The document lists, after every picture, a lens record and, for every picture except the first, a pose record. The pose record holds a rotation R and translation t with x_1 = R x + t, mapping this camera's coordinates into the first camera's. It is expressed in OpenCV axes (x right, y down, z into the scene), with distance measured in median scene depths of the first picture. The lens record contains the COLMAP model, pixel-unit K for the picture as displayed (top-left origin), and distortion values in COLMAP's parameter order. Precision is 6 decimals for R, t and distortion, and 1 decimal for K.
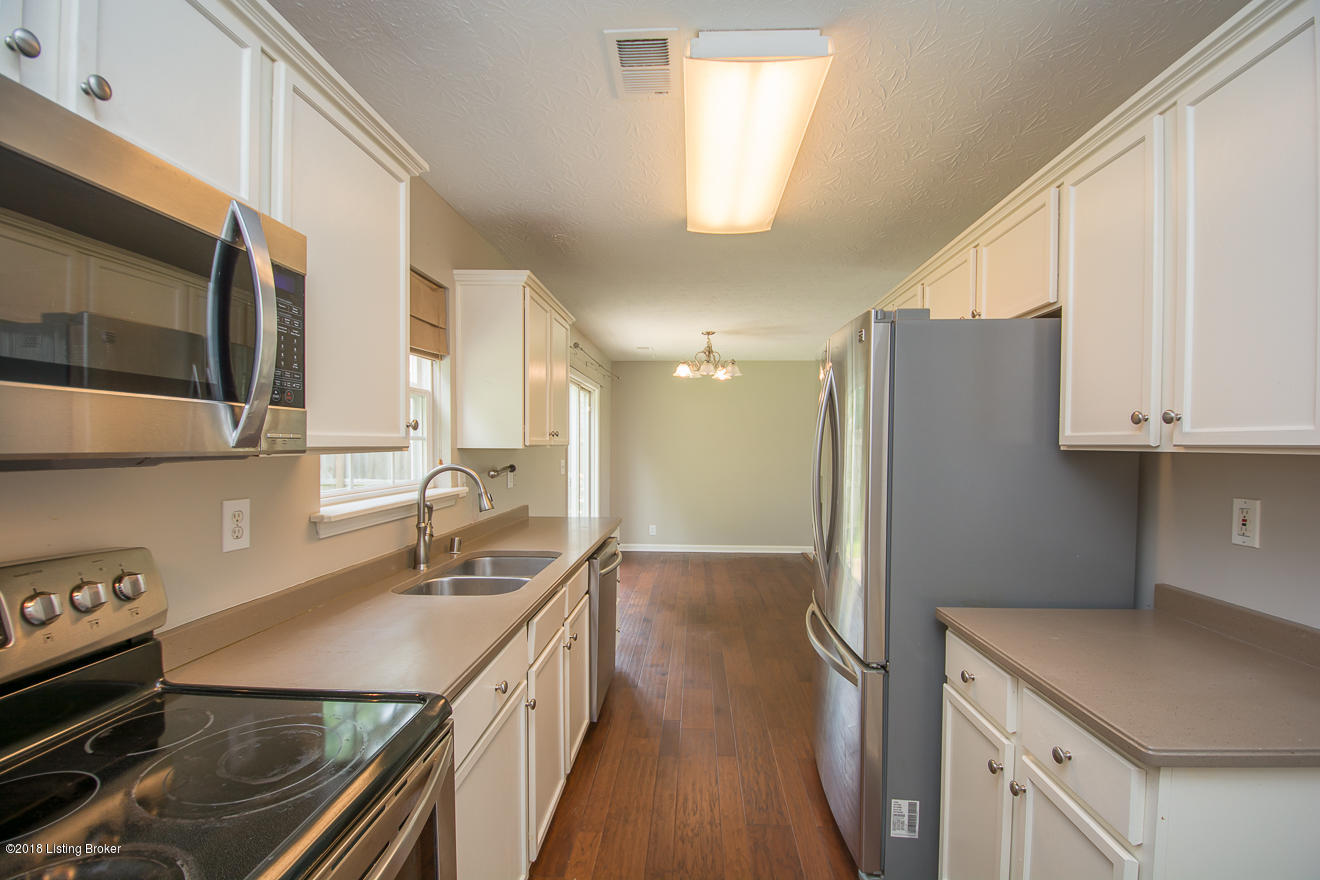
lens RADIAL K [[579.5, 0, 665.3], [0, 579.5, 454.8], [0, 0, 1]] dist [0.032484, -0.023050]
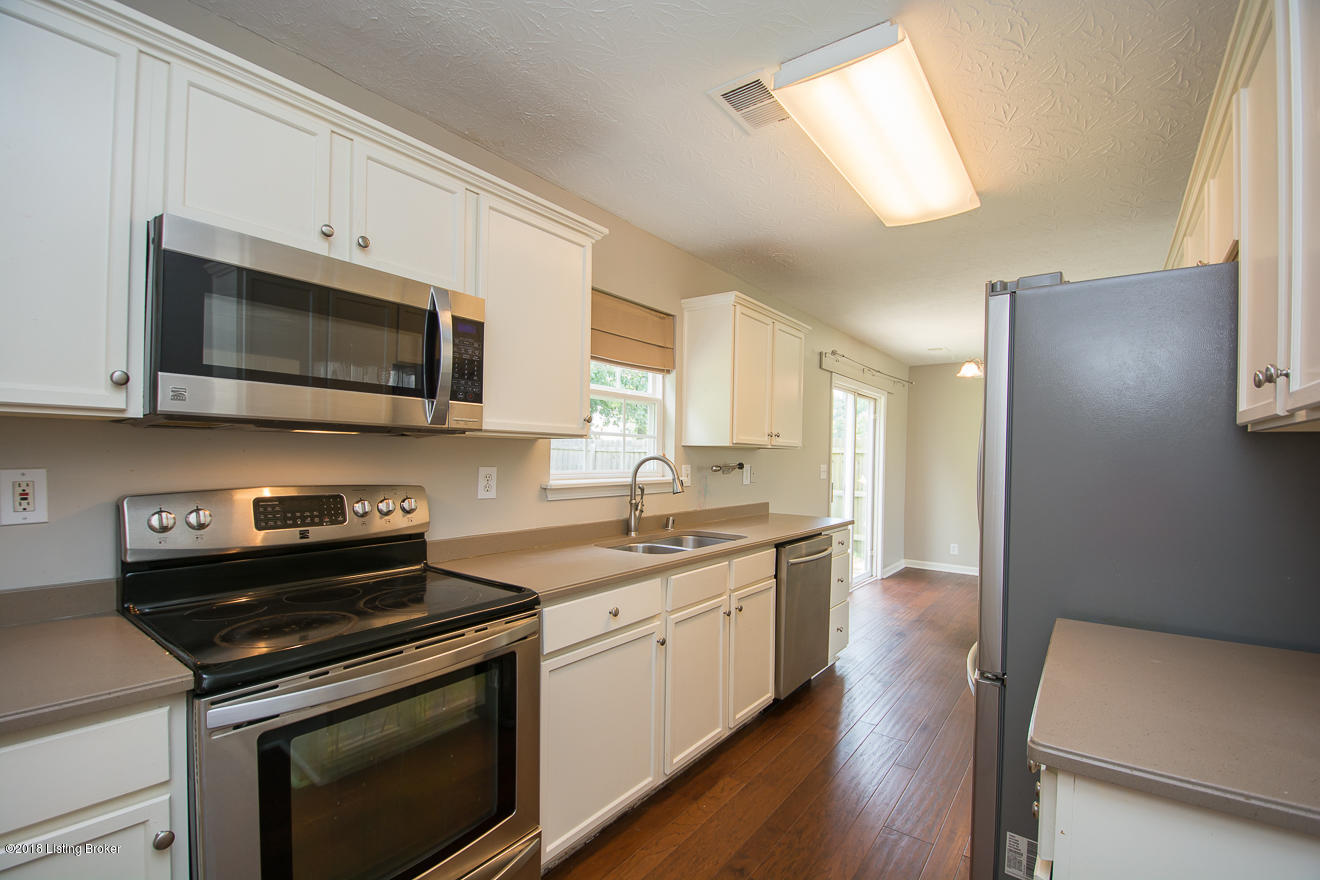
lens RADIAL K [[579.5, 0, 665.3], [0, 579.5, 454.8], [0, 0, 1]] dist [0.032484, -0.023050]
pose [[0.831449, 0.008587, -0.555535, 0.442934], [-0.024037, 0.999500, -0.020526, 0.052134], [0.555081, 0.030420, 0.831240, -0.036271]]
